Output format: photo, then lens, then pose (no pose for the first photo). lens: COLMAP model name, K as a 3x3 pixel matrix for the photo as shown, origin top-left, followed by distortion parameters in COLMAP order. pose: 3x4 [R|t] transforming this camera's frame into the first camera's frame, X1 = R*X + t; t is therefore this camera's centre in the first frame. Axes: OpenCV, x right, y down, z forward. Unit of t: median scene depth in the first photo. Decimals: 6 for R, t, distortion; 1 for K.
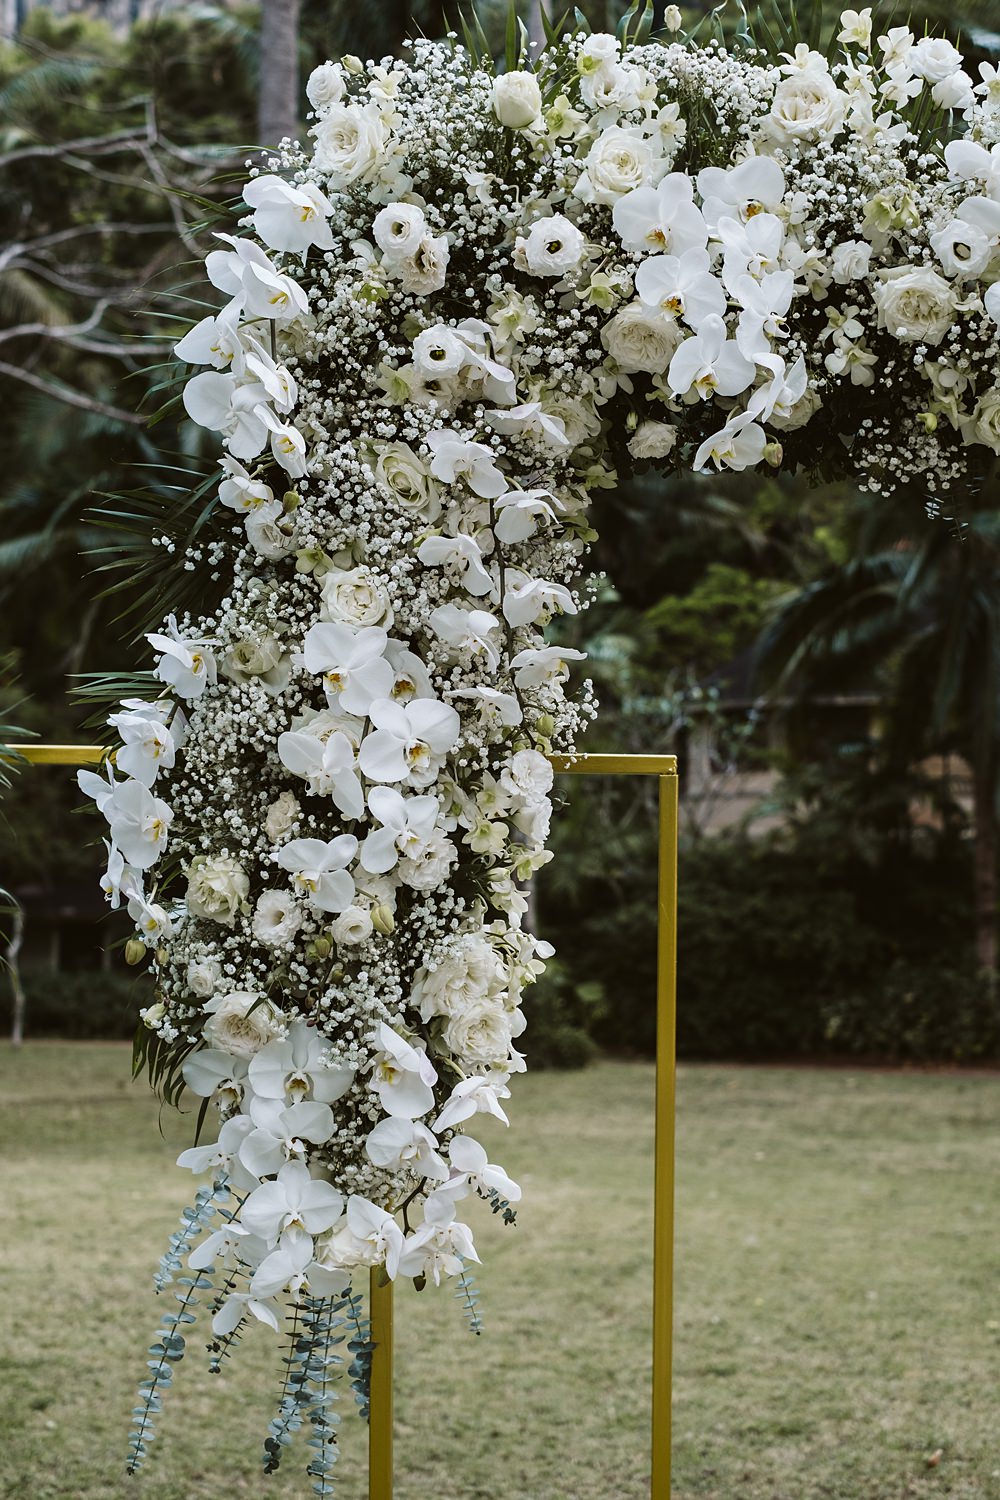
lens RADIAL K [[2517.6, 0, 500.0], [0, 2517.6, 750.0], [0, 0, 1]] dist [-0.027569, 0.029714]
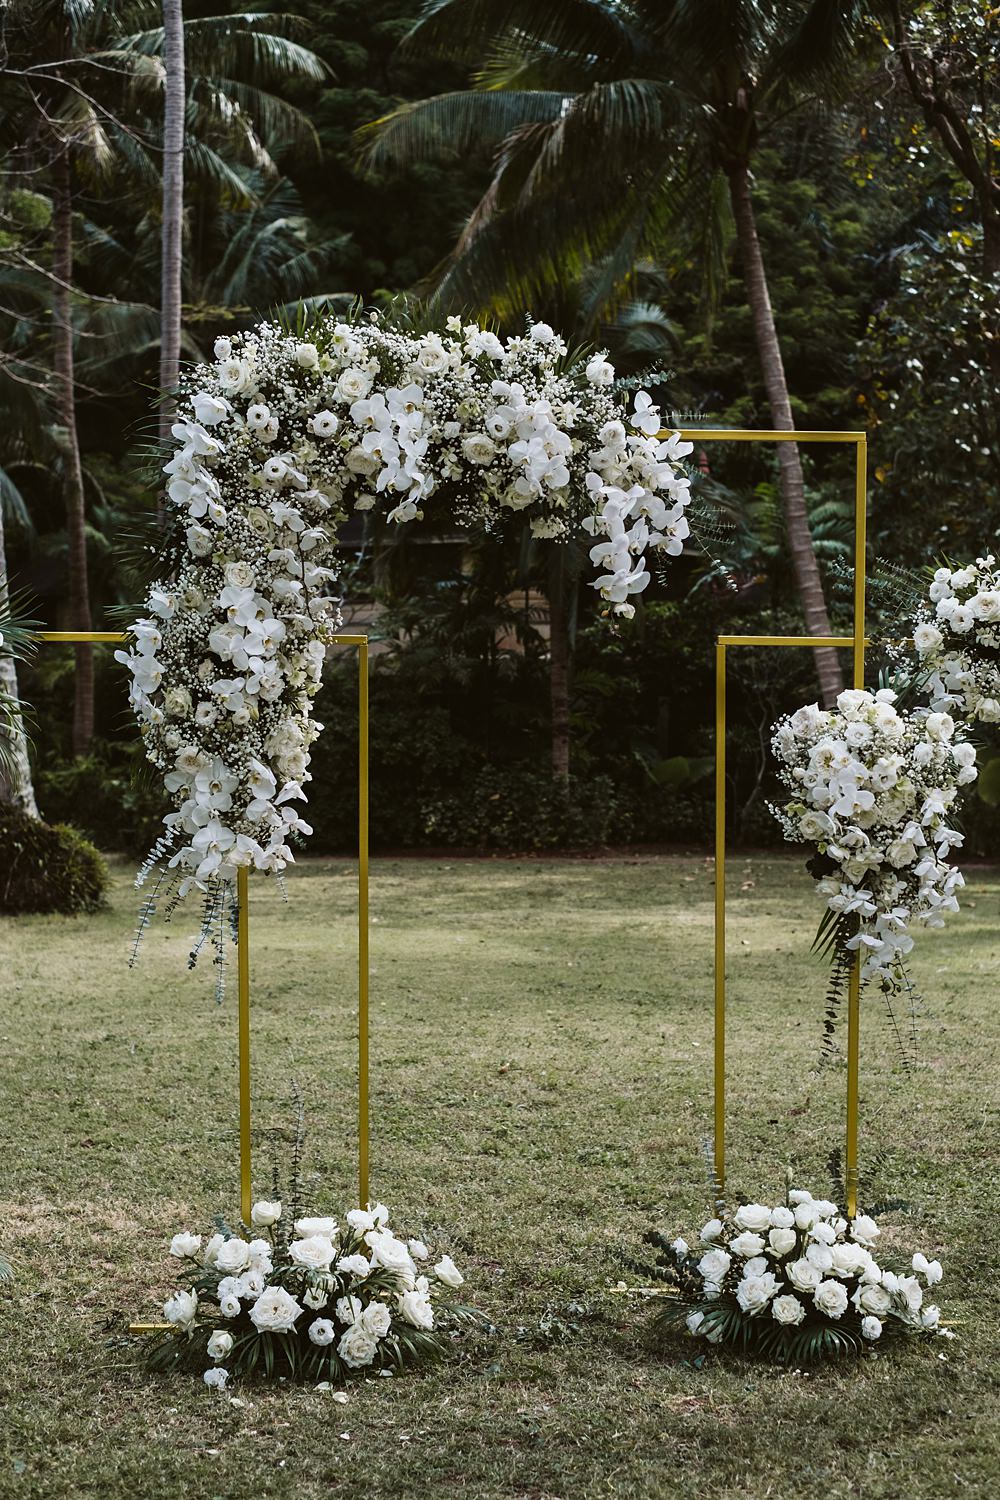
lens RADIAL K [[2397.0, 0, 500.5], [0, 2397.0, 725.0], [0, 0, 1]] dist [-0.013109, 0.015422]
pose [[0.986901, -0.012662, 0.160828, -0.174614], [0.002635, 0.998047, 0.062409, -0.058974], [-0.161304, -0.061167, 0.985007, -1.198578]]
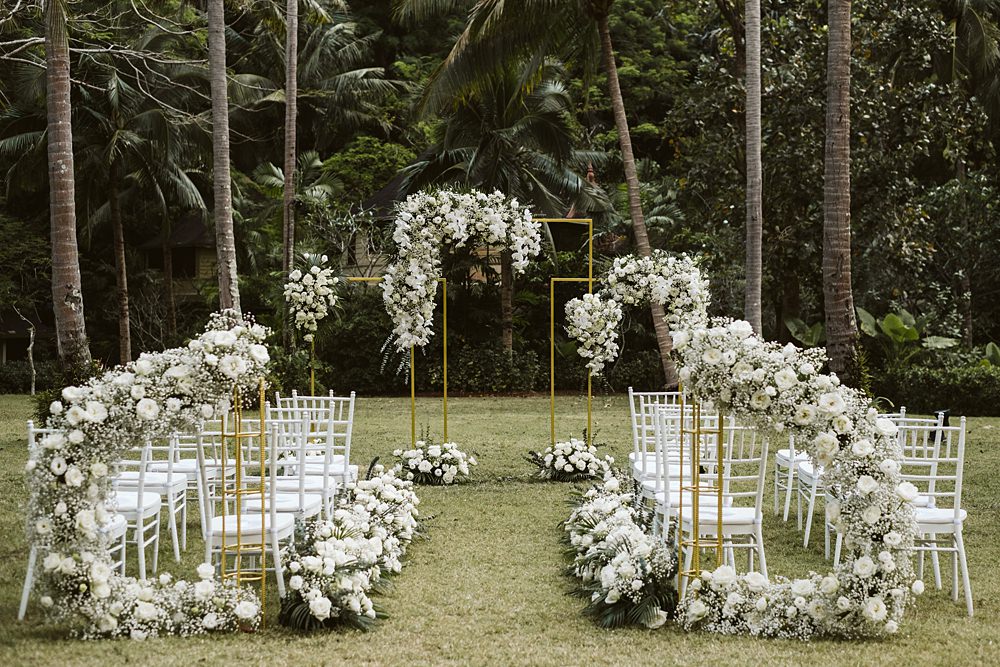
lens RADIAL K [[1678.4, 0, 528.2], [0, 1678.4, 312.8], [0, 0, 1]] dist [-0.027569, 0.029714]
pose [[0.980310, -0.015102, 0.196885, -0.768801], [0.005005, 0.998651, 0.051679, -0.175409], [-0.197400, -0.049676, 0.979064, -4.428365]]
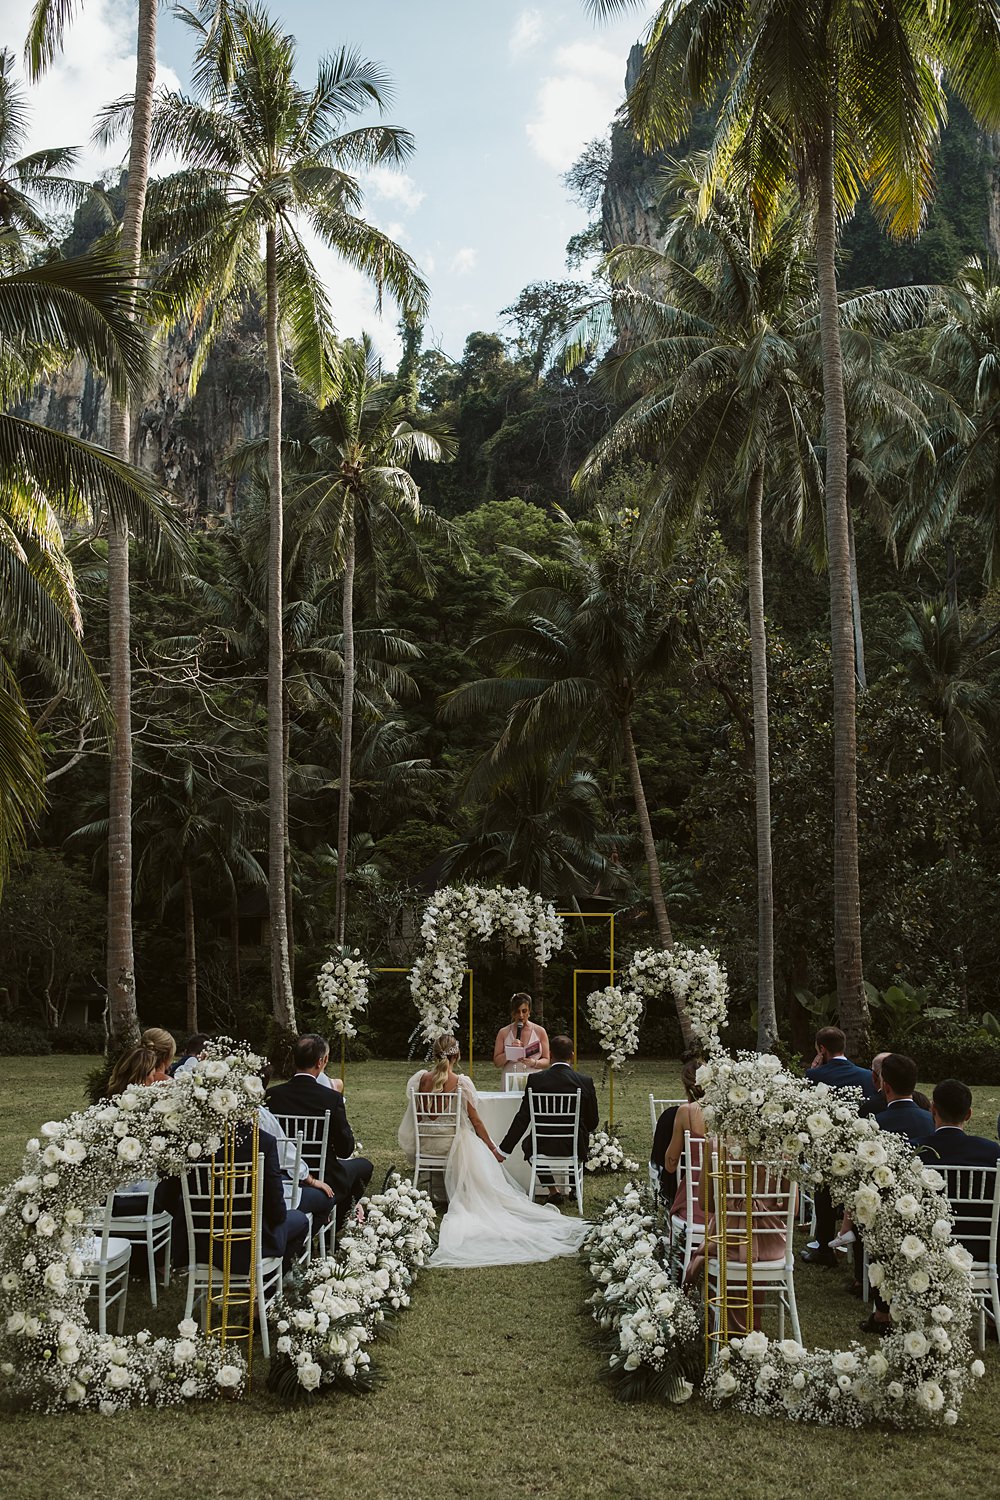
lens RADIAL K [[1479.1, 0, 500.0], [0, 1479.1, 750.0], [0, 0, 1]] dist [-0.083509, 0.226901]
pose [[0.987593, 0.013828, 0.156425, -0.646085], [0.001526, 0.995223, -0.097613, -0.262756], [-0.157027, 0.096641, 0.982854, -3.985724]]
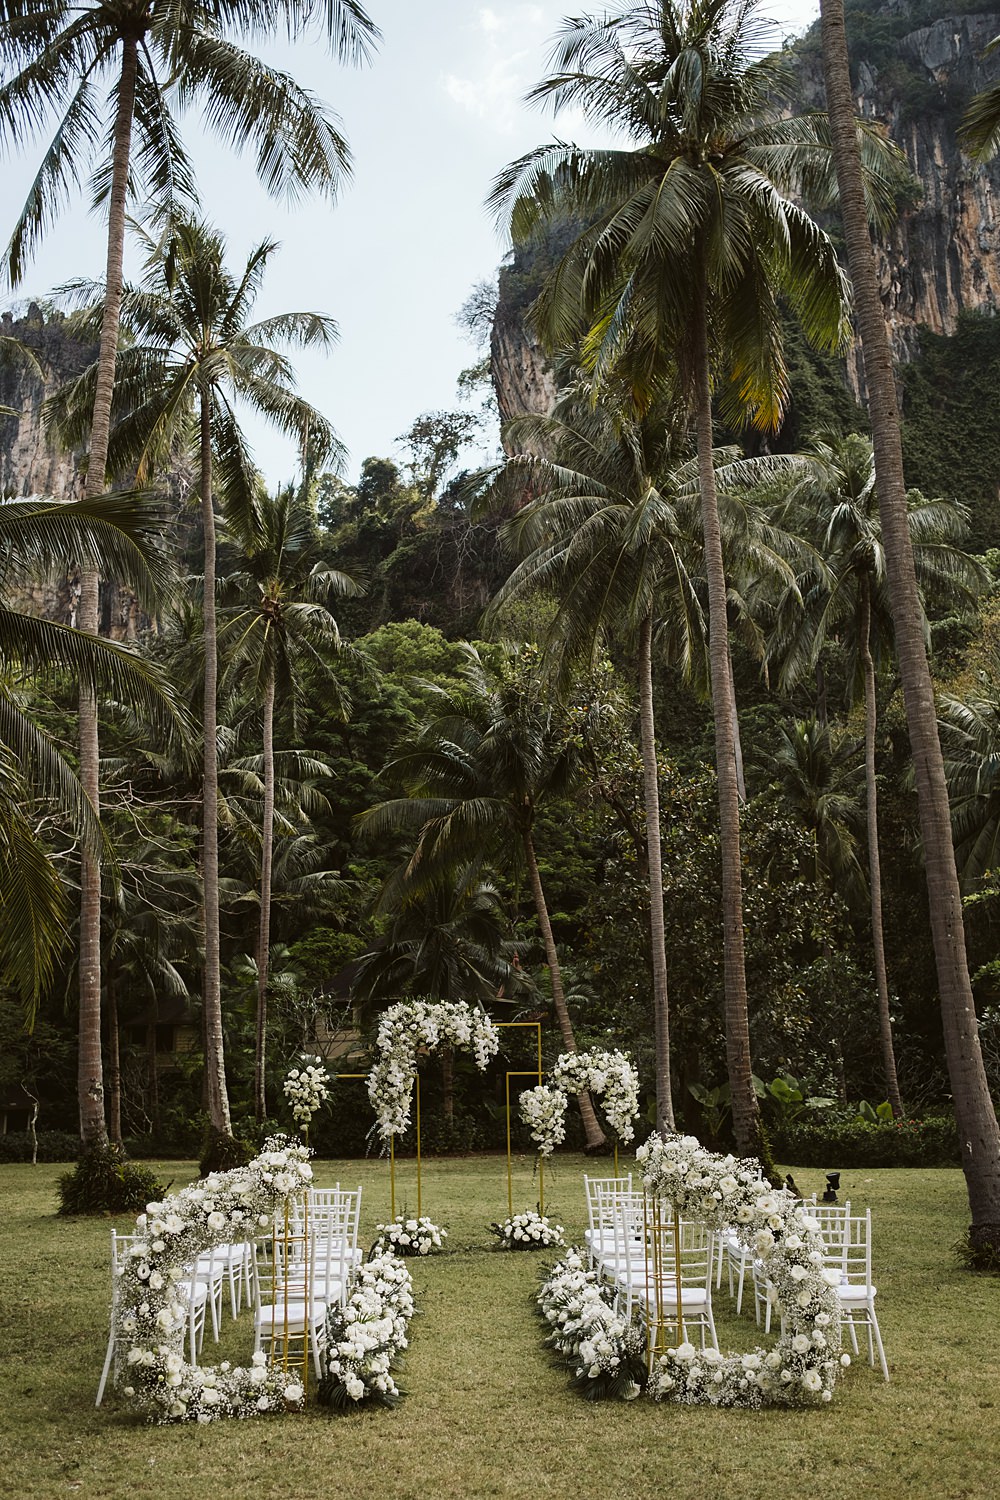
lens RADIAL K [[1437.0, 0, 500.0], [0, 1437.0, 750.0], [0, 0, 1]] dist [-0.075150, 0.186488]
pose [[0.973398, 0.017962, 0.228416, -0.954885], [0.021080, 0.985673, -0.167344, -0.318858], [-0.228150, 0.167708, 0.959073, -4.679181]]
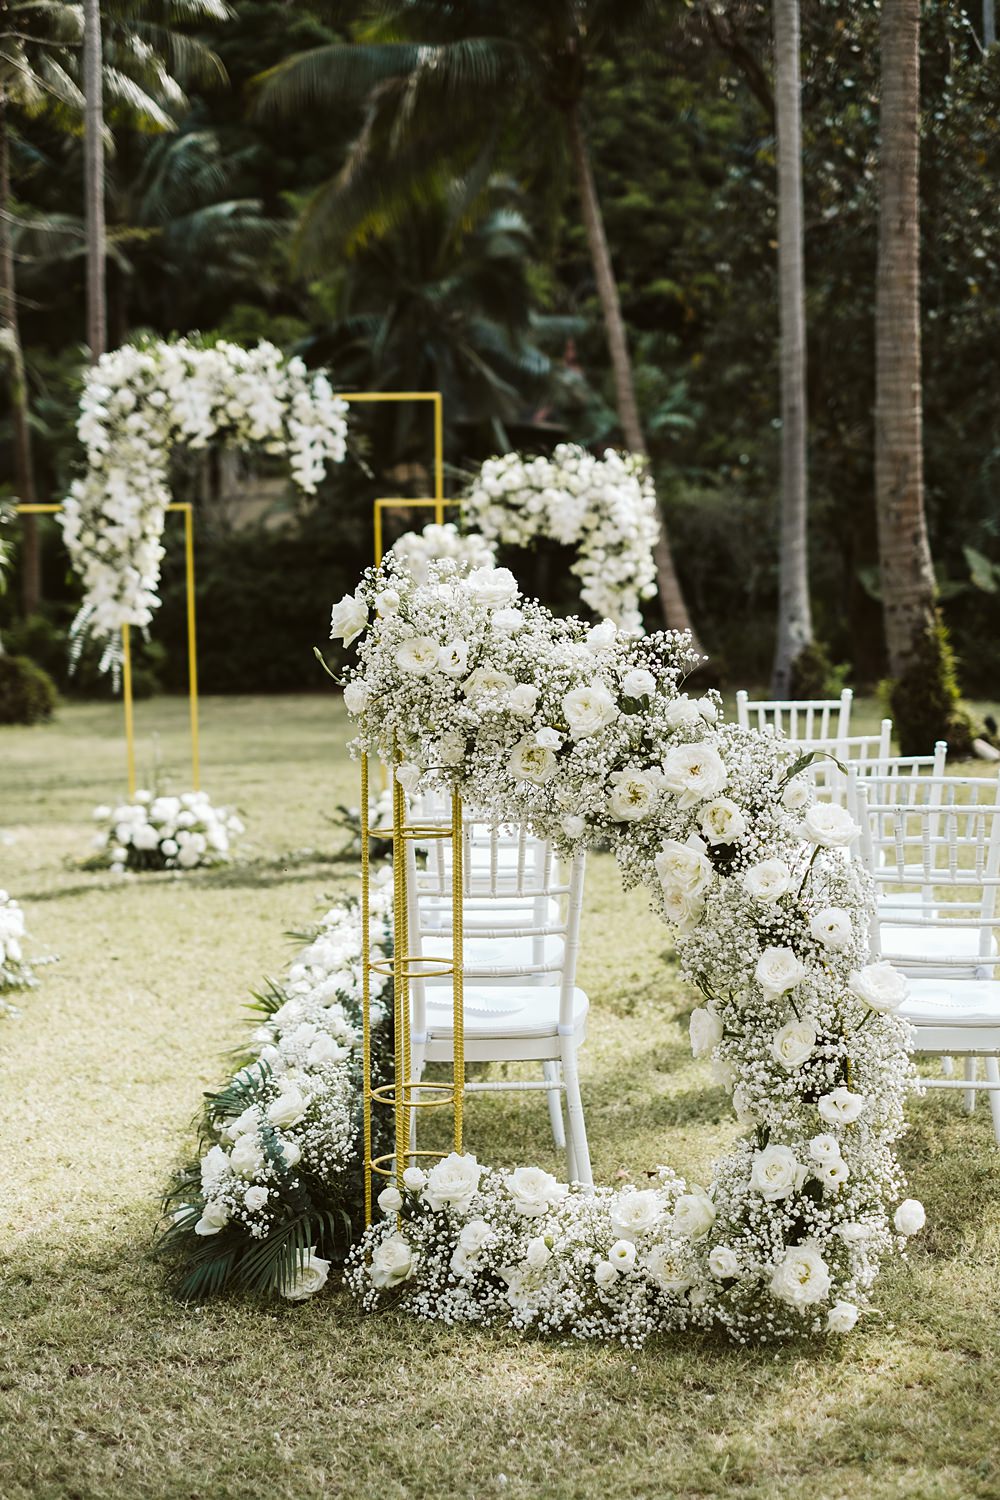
lens RADIAL K [[2355.0, 0, 500.0], [0, 2355.0, 750.0], [0, 0, 1]] dist [-0.025695, -0.063077]
pose [[0.981997, -0.047340, 0.182870, -0.179569], [0.023698, 0.991314, 0.129364, -0.102310], [-0.187406, -0.122701, 0.974589, -3.380646]]
